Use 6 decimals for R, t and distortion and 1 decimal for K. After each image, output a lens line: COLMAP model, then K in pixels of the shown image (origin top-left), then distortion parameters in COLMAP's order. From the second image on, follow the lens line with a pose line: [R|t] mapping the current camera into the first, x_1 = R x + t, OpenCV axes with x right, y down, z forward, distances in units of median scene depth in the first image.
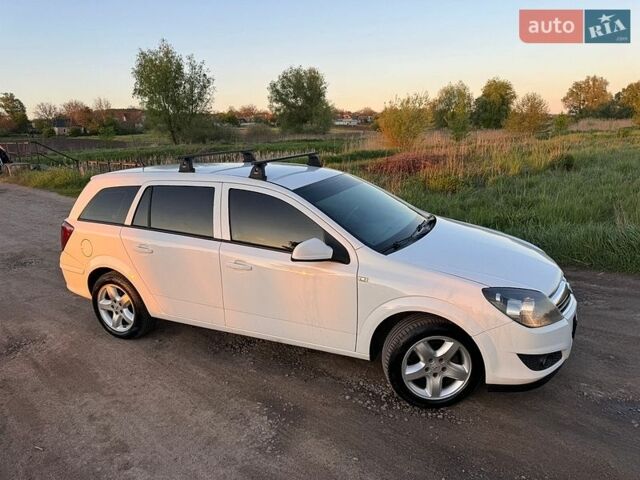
lens RADIAL K [[440.5, 0, 320.0], [0, 440.5, 240.0], [0, 0, 1]] dist [0.035504, -0.040616]
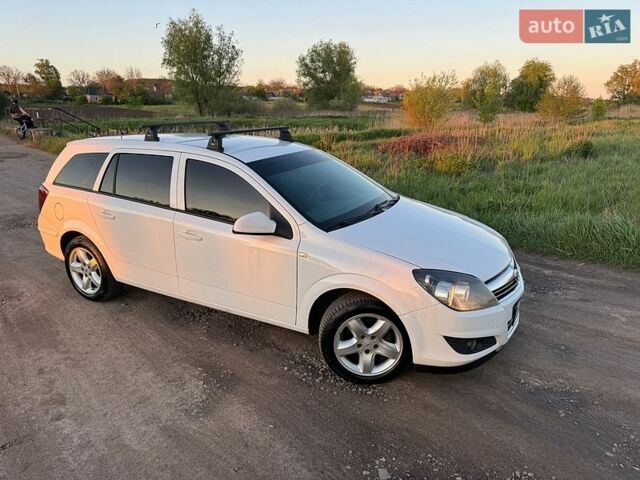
lens RADIAL K [[440.5, 0, 320.0], [0, 440.5, 240.0], [0, 0, 1]] dist [0.035504, -0.040616]
pose [[0.997251, 0.051505, -0.053274, 0.134580], [-0.048815, 0.997524, 0.050623, 0.002086], [0.055750, -0.047883, 0.997296, -0.001078]]
